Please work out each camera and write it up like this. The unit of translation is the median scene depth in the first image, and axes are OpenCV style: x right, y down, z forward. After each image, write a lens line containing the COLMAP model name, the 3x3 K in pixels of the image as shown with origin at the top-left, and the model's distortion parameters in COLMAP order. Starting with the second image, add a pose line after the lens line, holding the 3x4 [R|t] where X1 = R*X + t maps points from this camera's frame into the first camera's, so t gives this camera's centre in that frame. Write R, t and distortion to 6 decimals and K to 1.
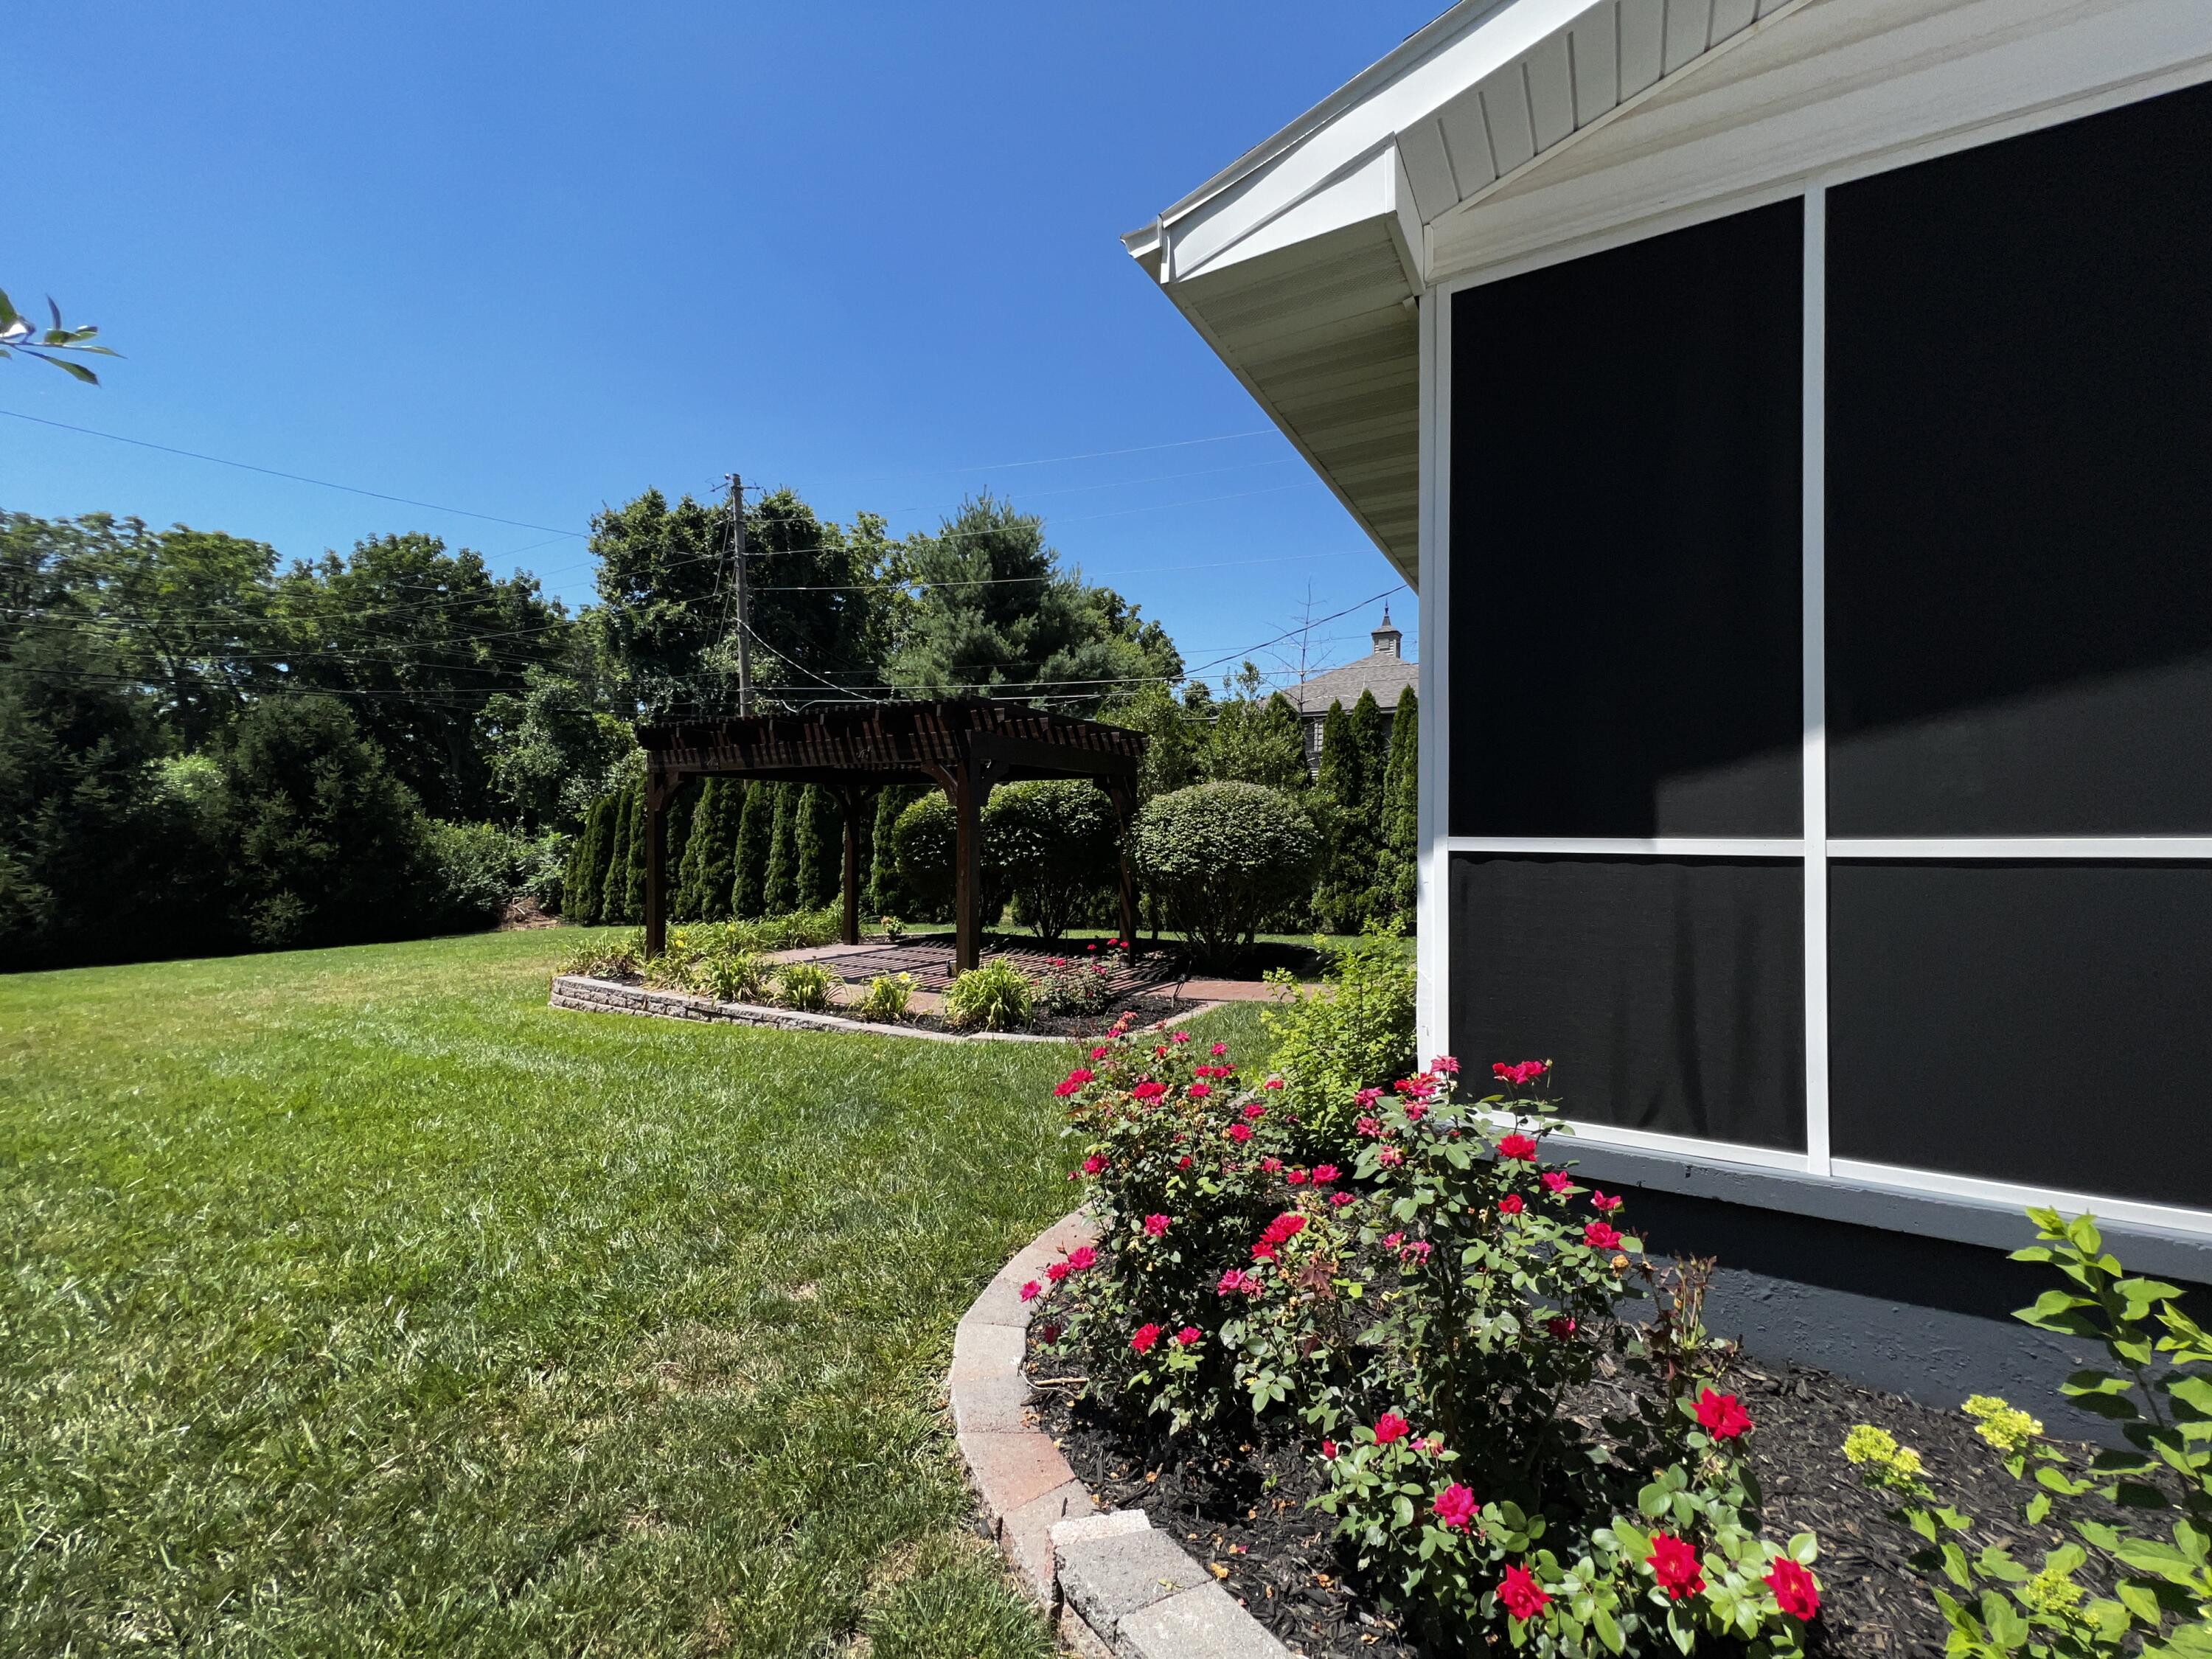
lens RADIAL K [[892.8, 0, 1101.8], [0, 892.8, 832.9], [0, 0, 1]] dist [0.000817, 0.000598]
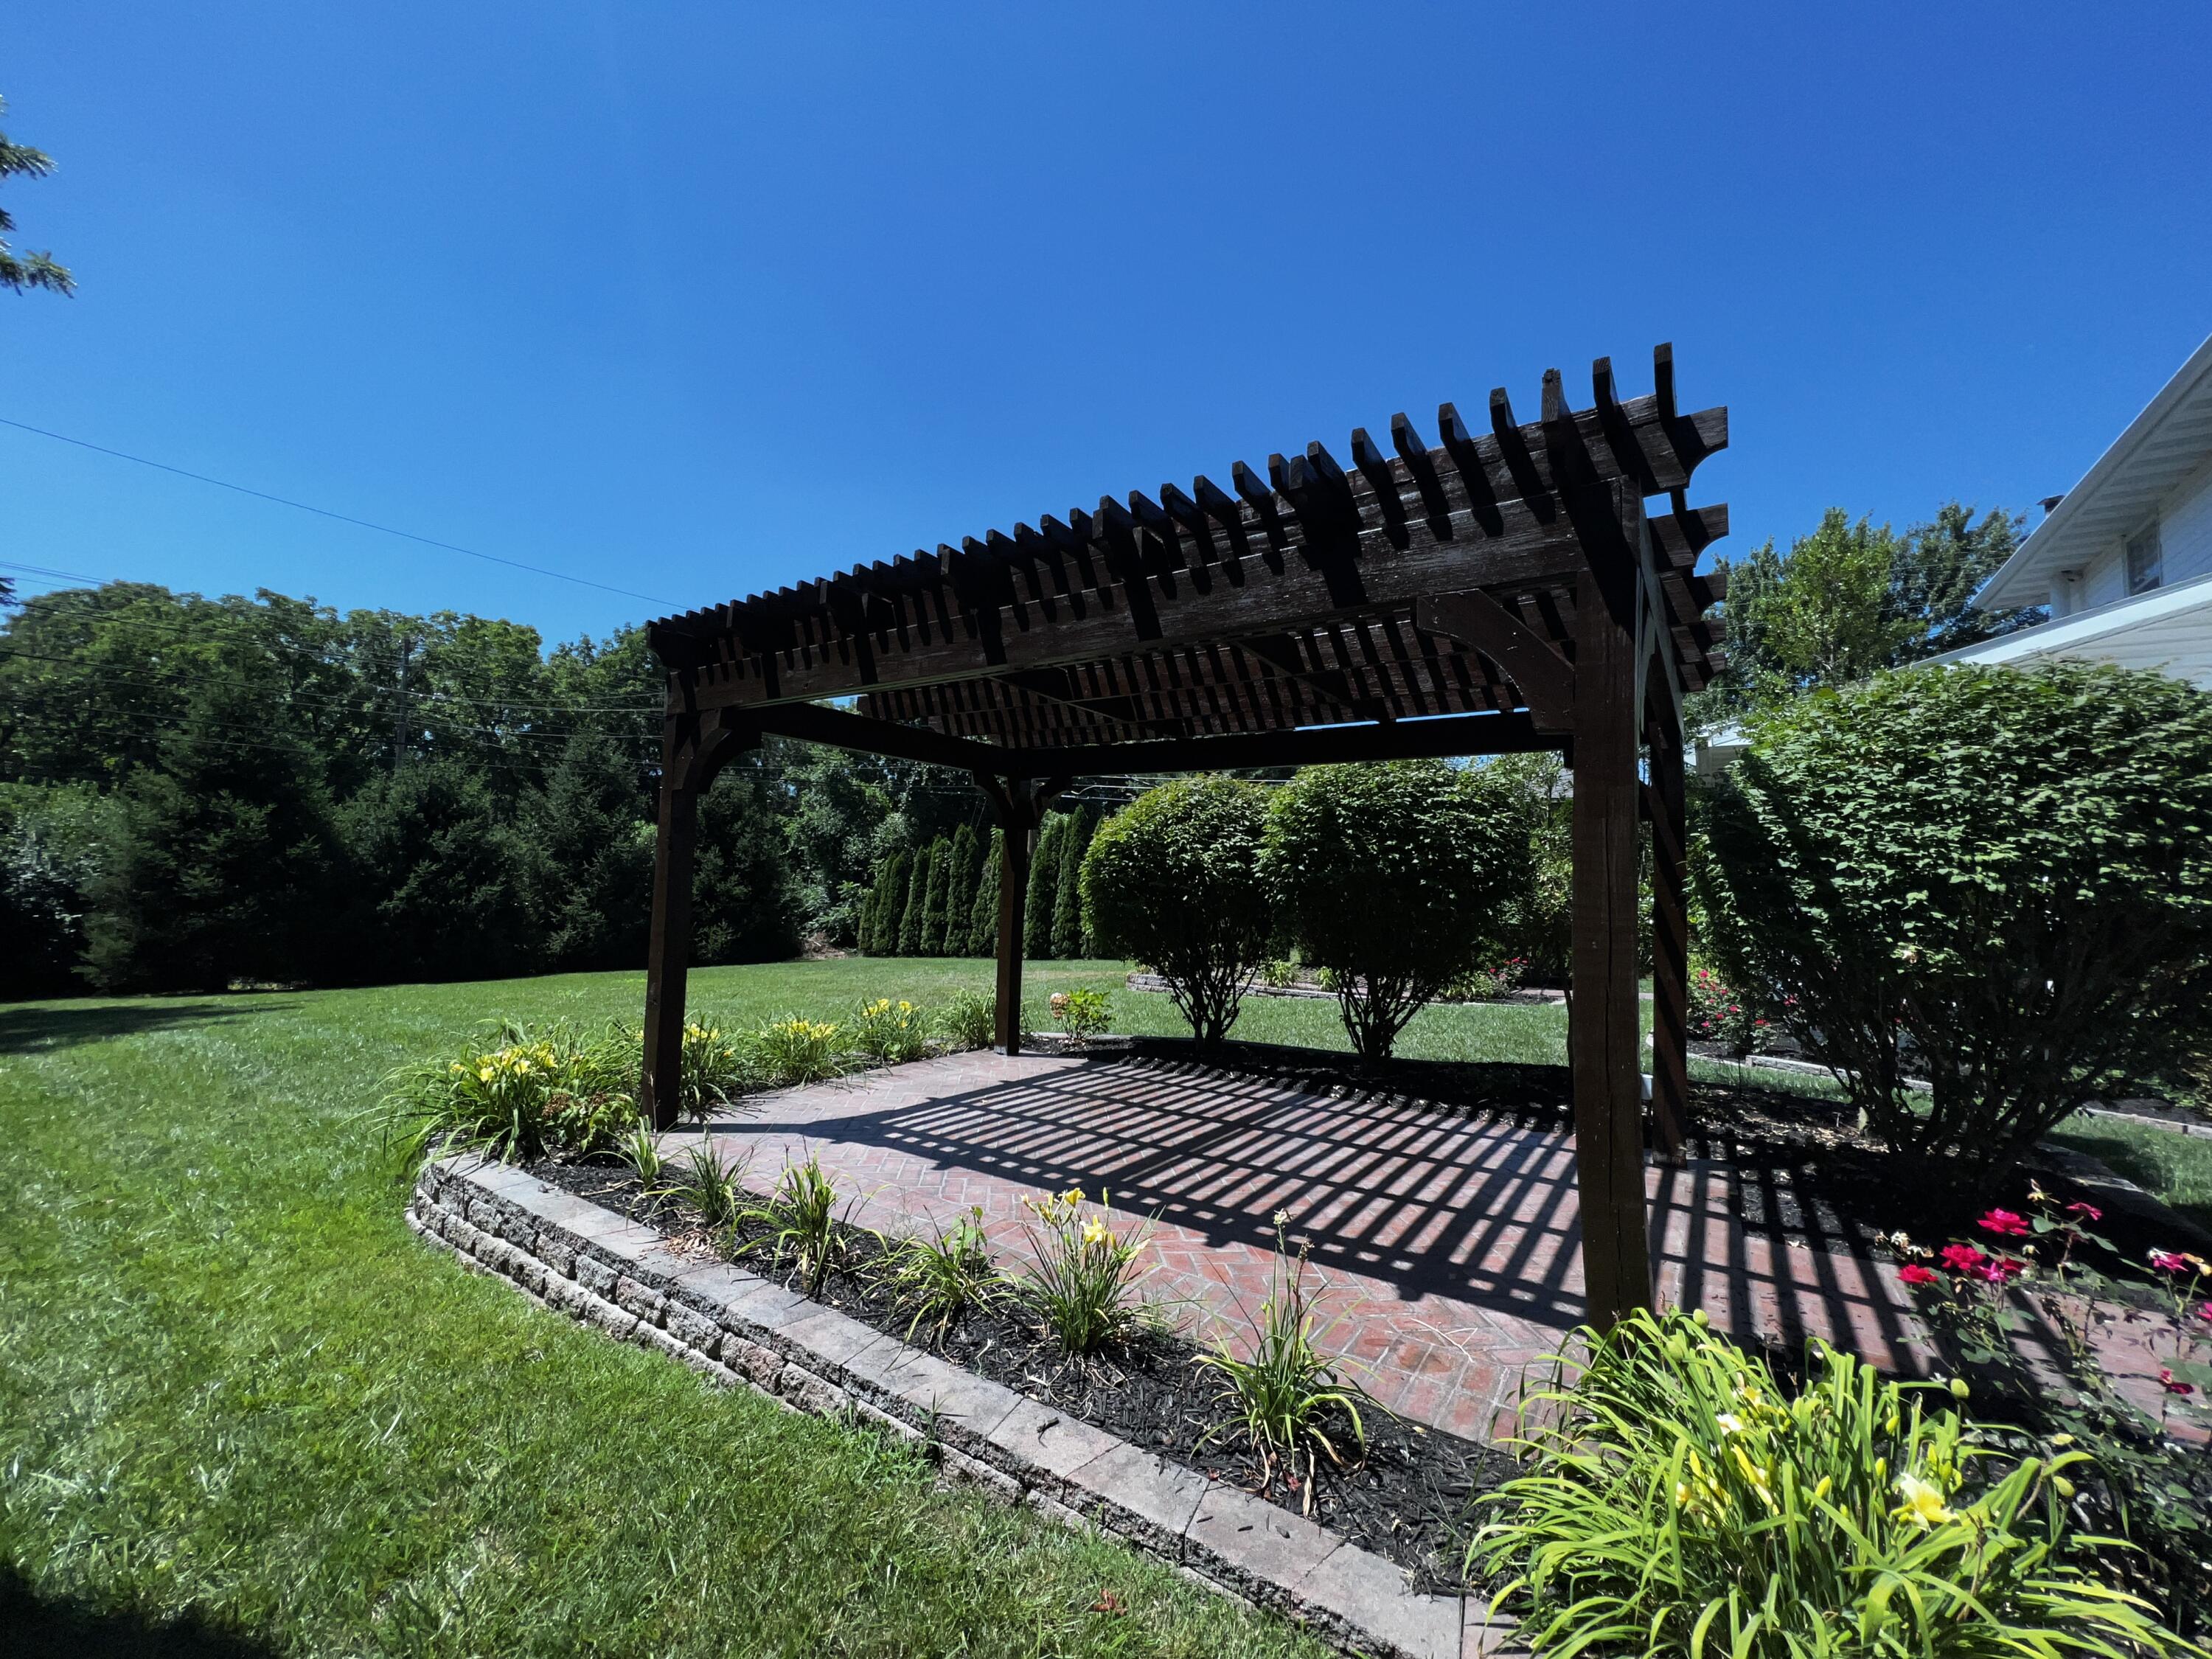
lens RADIAL K [[892.8, 0, 1106.9], [0, 892.8, 827.8], [0, 0, 1]] dist [0.000817, 0.000598]
pose [[0.995925, 0.023418, -0.087094, -0.144817], [-0.029425, 0.997228, -0.068348, -0.000154], [0.085252, 0.070632, 0.993853, -0.208517]]
